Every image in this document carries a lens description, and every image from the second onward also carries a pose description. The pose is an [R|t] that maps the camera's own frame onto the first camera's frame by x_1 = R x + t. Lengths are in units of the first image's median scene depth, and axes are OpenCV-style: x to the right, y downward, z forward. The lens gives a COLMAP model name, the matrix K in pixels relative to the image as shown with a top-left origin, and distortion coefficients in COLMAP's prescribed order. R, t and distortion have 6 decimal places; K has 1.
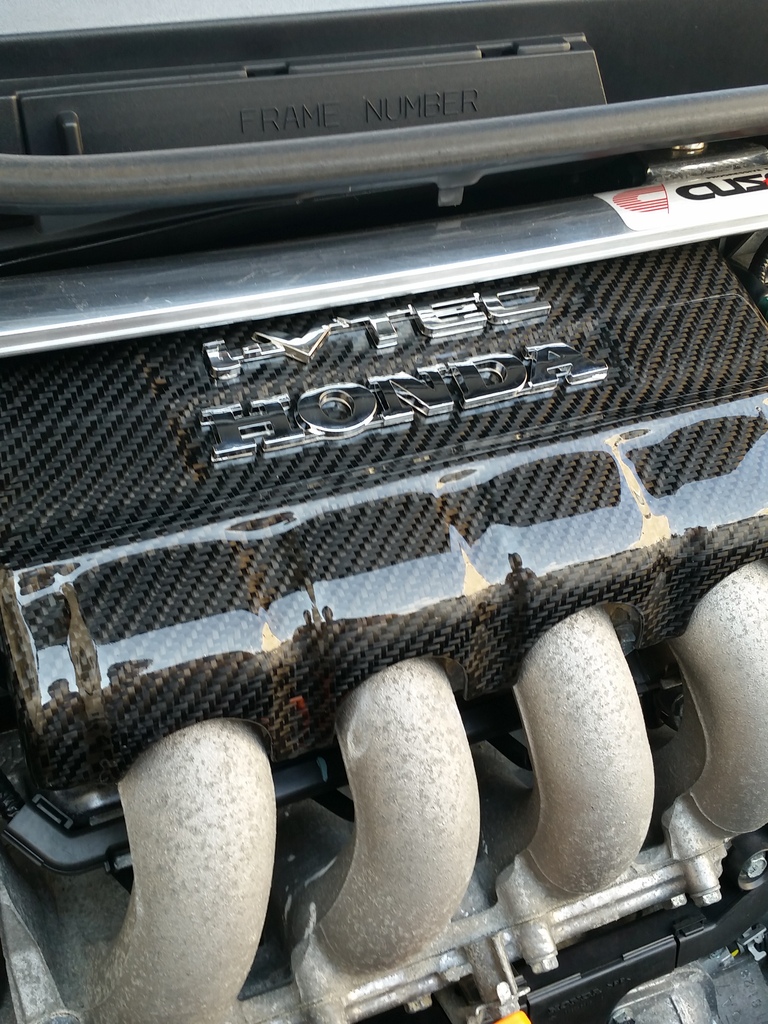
lens RADIAL K [[1145.1, 0, 355.8], [0, 1145.1, 513.1], [0, 0, 1]] dist [0.192065, -0.603840]
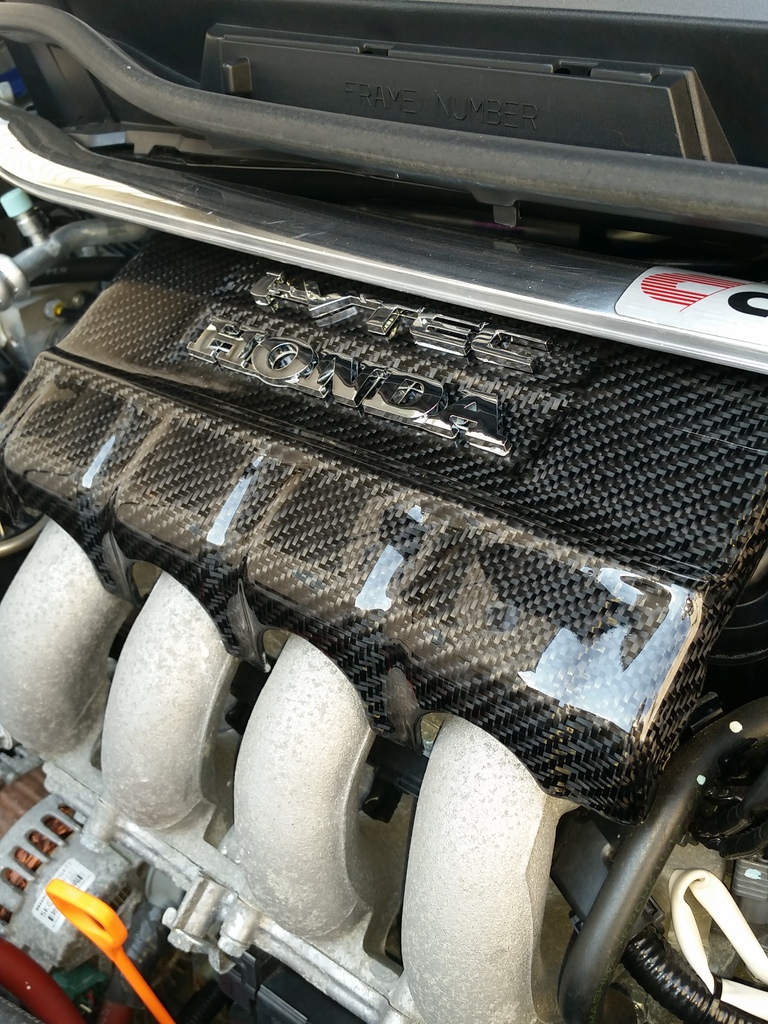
lens RADIAL K [[1145.1, 0, 355.8], [0, 1145.1, 513.1], [0, 0, 1]] dist [0.192065, -0.603840]
pose [[0.432146, 0.444038, -0.784908, 0.856574], [-0.430841, 0.866277, 0.252863, -0.248840], [0.792228, 0.228897, 0.565668, 0.434052]]
